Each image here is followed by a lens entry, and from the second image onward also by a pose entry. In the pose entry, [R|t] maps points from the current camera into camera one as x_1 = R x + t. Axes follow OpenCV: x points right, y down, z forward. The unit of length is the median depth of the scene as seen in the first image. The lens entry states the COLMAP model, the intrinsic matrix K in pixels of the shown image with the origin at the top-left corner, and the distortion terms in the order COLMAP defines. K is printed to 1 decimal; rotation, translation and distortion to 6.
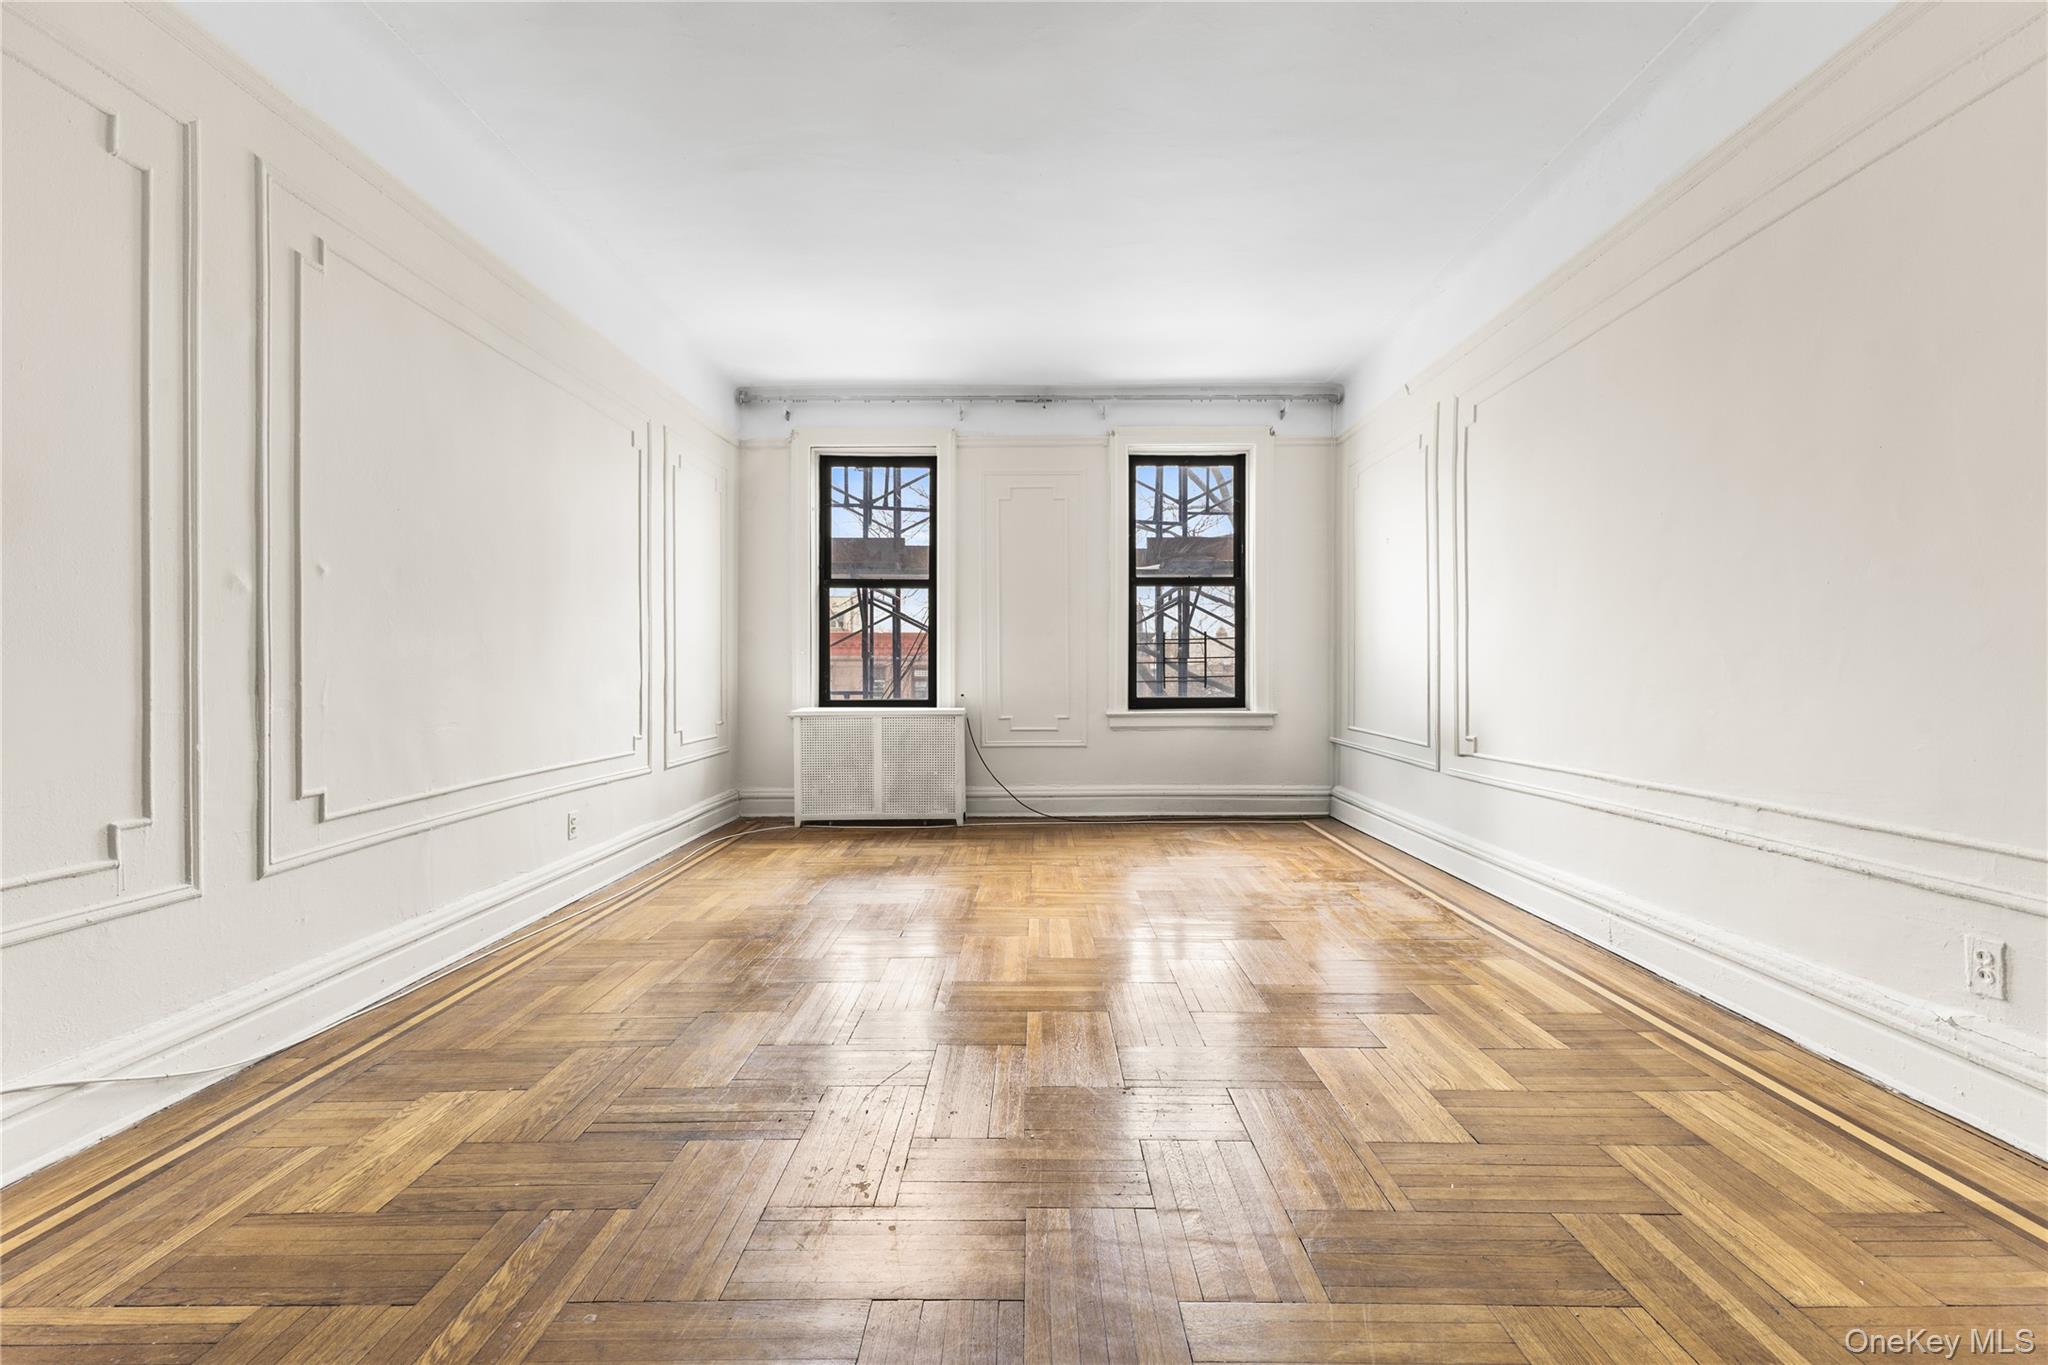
lens RADIAL K [[883.6, 0, 1026.5], [0, 883.6, 676.1], [0, 0, 1]] dist [0.001550, 0.000073]
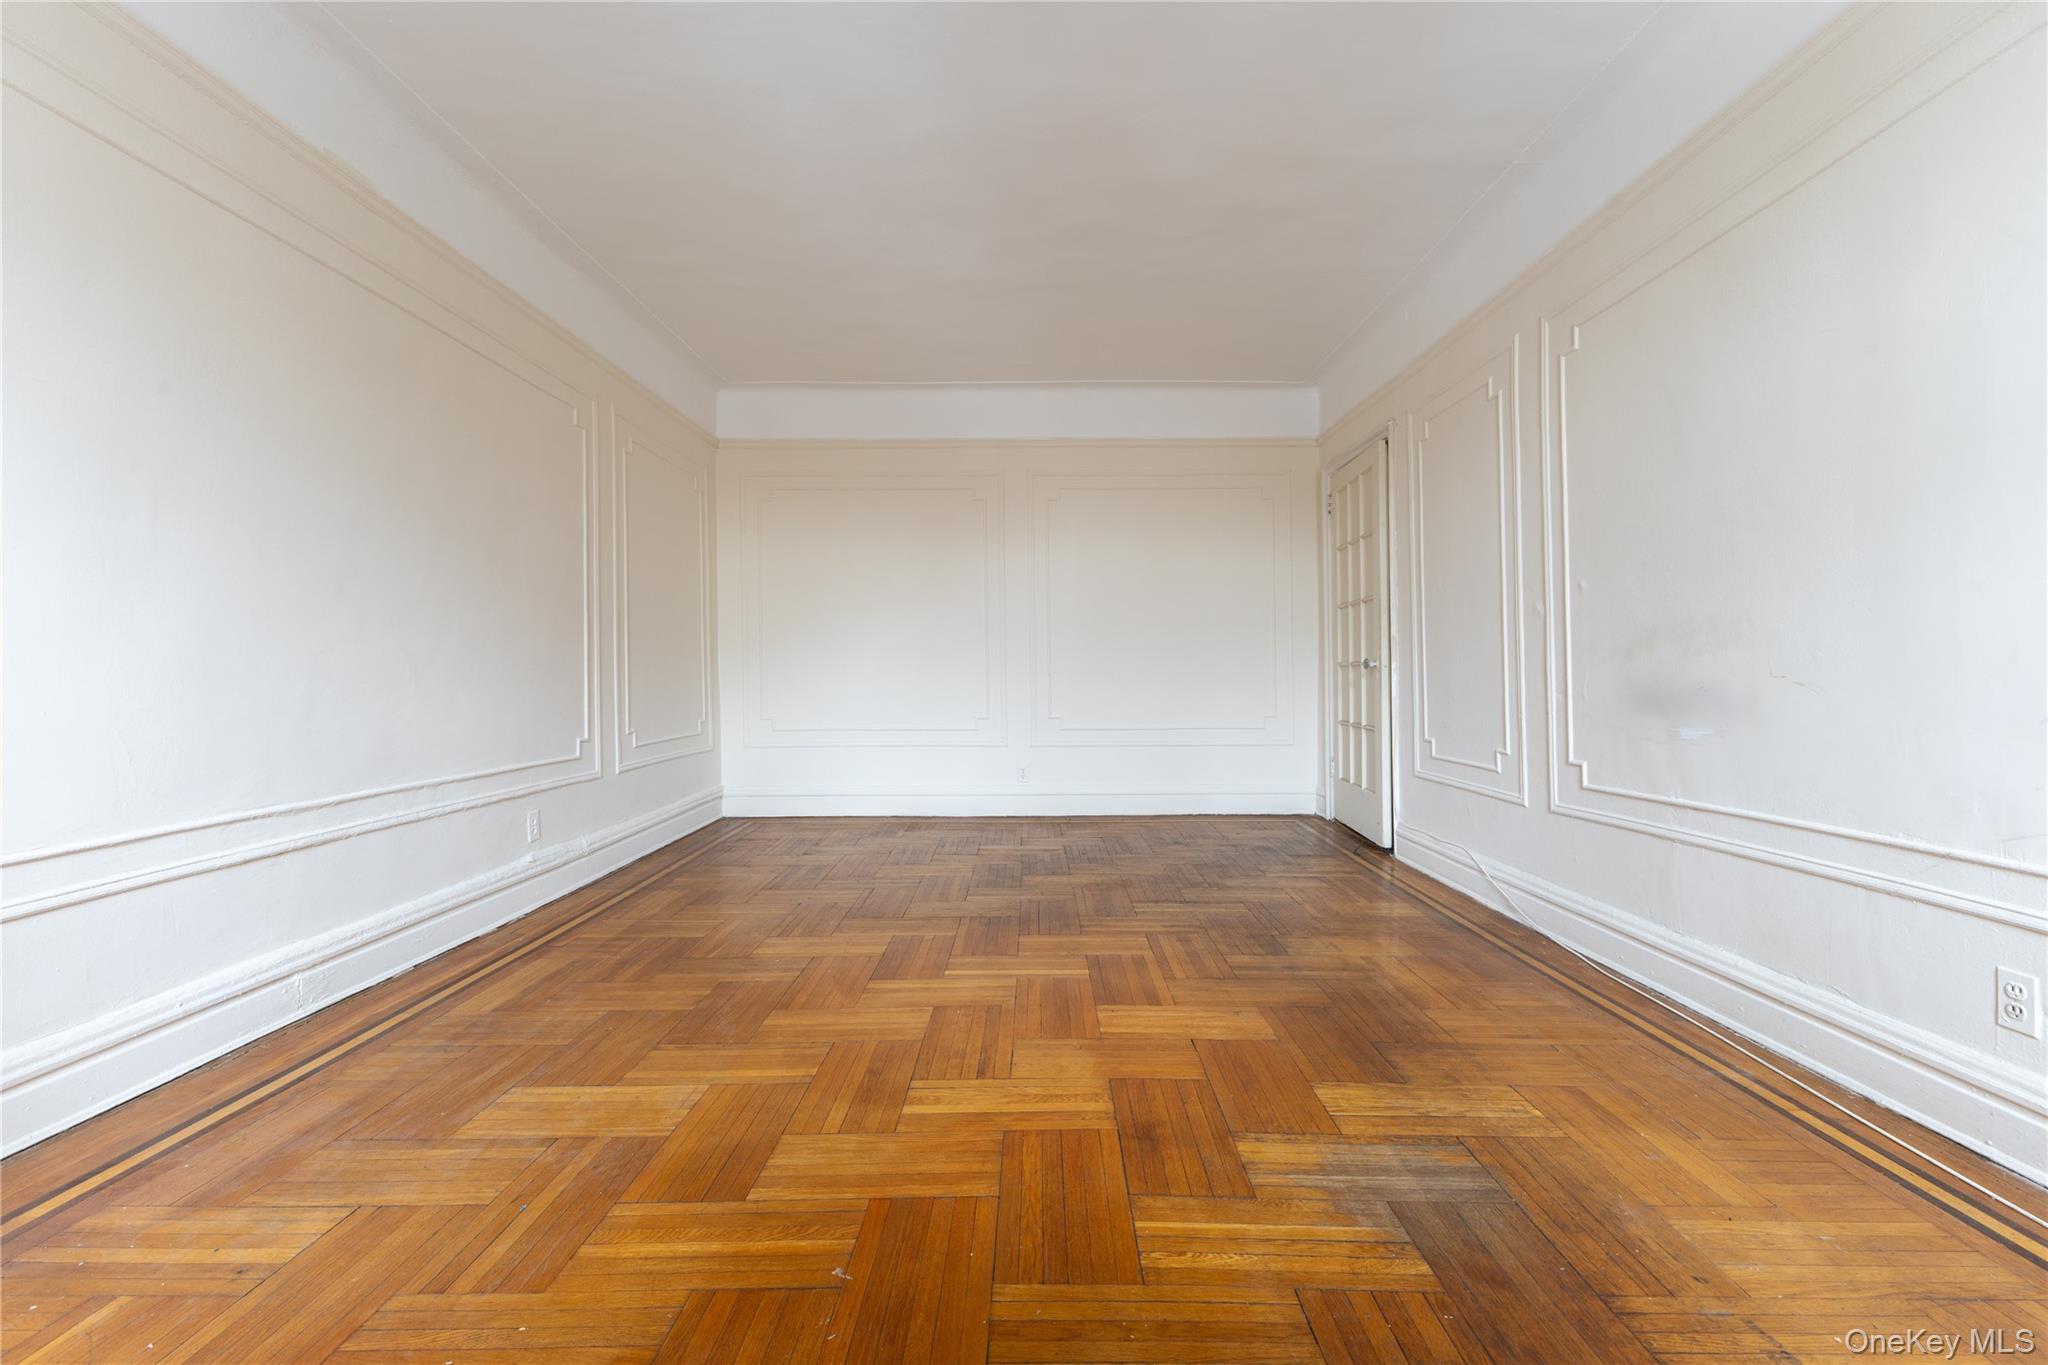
lens RADIAL K [[883.6, 0, 1025.4], [0, 883.6, 674.9], [0, 0, 1]] dist [0.001550, 0.000073]
pose [[-0.999967, 0.007207, 0.003754, -0.016413], [0.007213, 0.999973, 0.001592, -0.003053], [-0.003743, 0.001619, -0.999992, 2.194178]]
